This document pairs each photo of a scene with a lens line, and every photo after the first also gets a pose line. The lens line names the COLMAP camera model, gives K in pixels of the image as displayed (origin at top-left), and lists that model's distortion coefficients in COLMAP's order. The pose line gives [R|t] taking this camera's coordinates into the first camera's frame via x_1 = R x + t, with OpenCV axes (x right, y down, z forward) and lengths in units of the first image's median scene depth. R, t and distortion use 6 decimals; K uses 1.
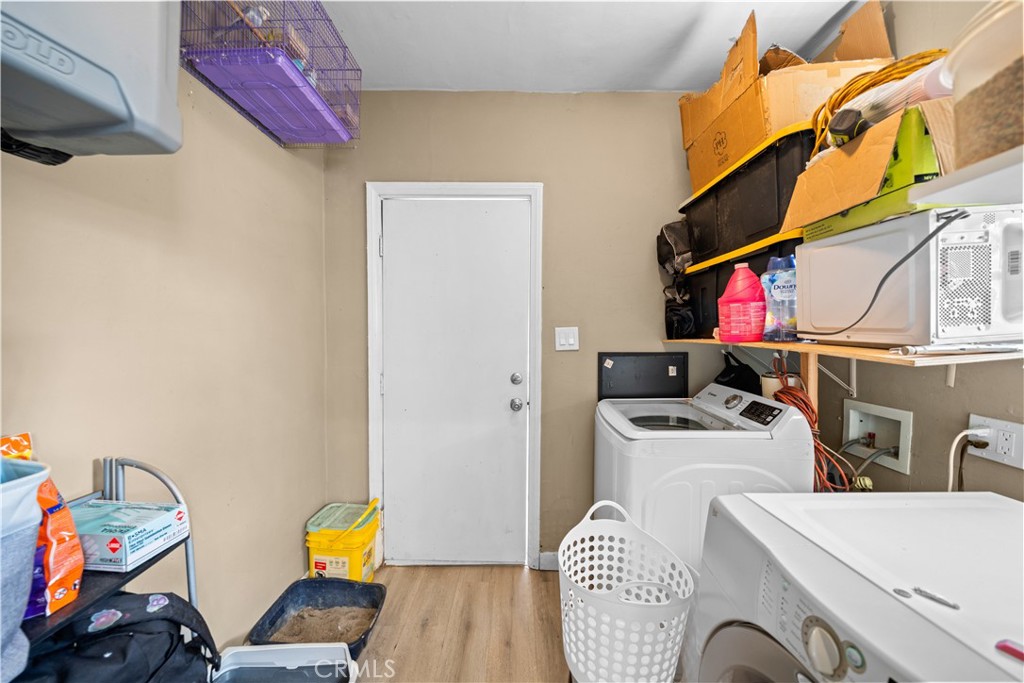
lens RADIAL K [[350.6, 0, 508.6], [0, 350.6, 340.9], [0, 0, 1]] dist [-0.001952, -0.000148]
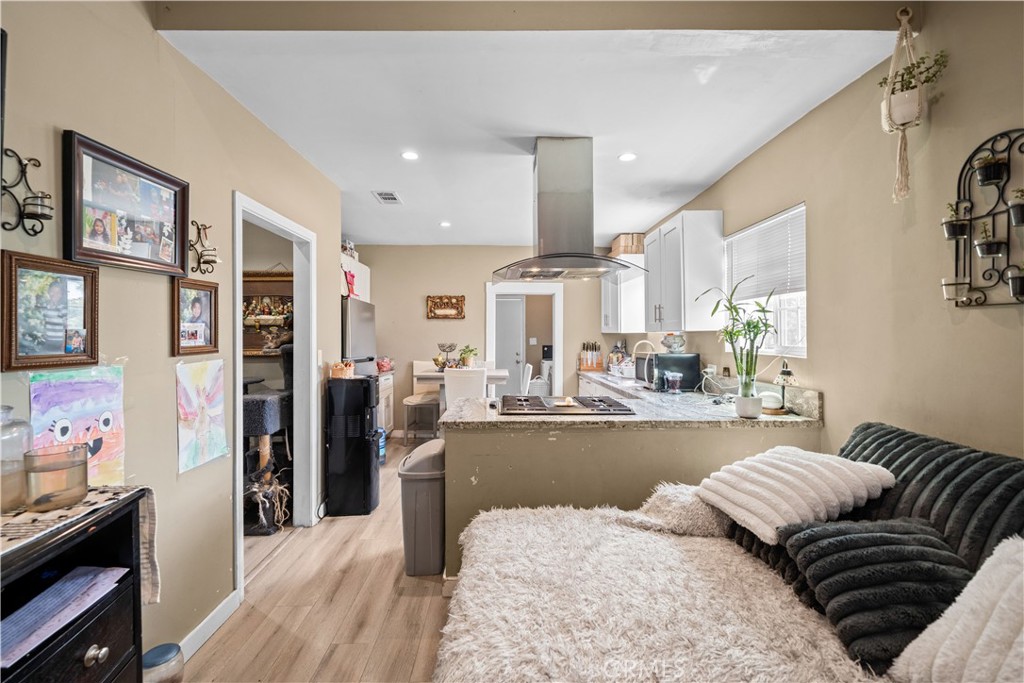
lens RADIAL K [[437.9, 0, 504.4], [0, 437.9, 332.4], [0, 0, 1]] dist [0.000090, 0.000016]
pose [[0.999584, -0.006435, 0.028130, -0.238344], [0.007370, 0.999419, -0.033282, 0.047154], [-0.027900, 0.033475, 0.999050, -3.387144]]
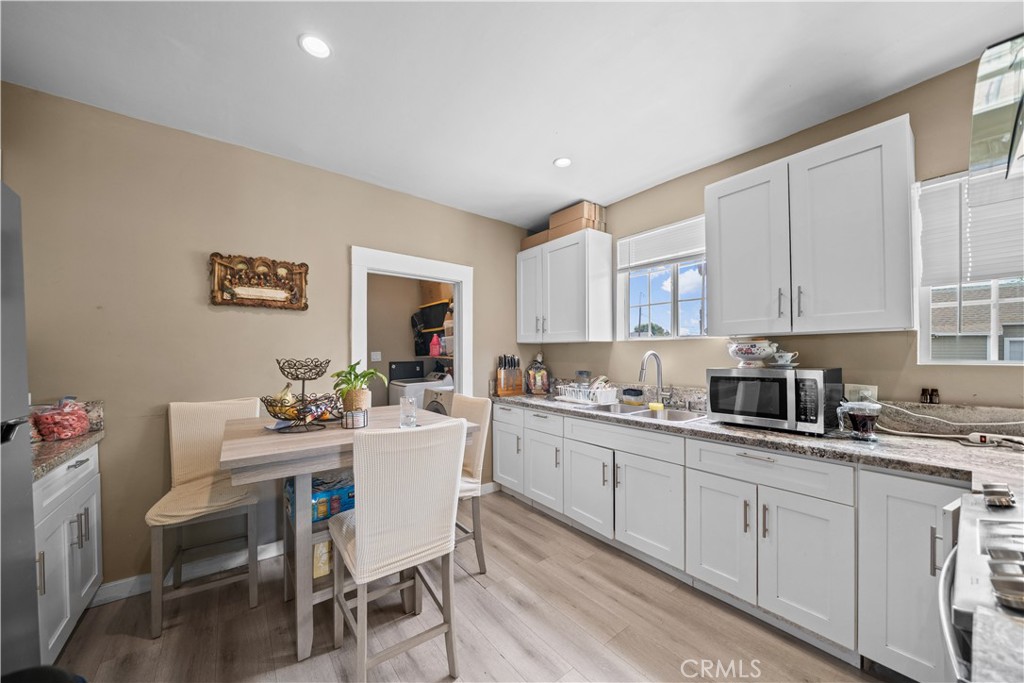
lens RADIAL K [[358.4, 0, 506.2], [0, 358.4, 352.6], [0, 0, 1]] dist [-0.002356, -0.000175]
pose [[0.786155, -0.006825, 0.617991, -0.698075], [0.022951, 0.999572, -0.018157, 0.033574], [-0.617603, 0.028458, 0.785975, -1.586796]]
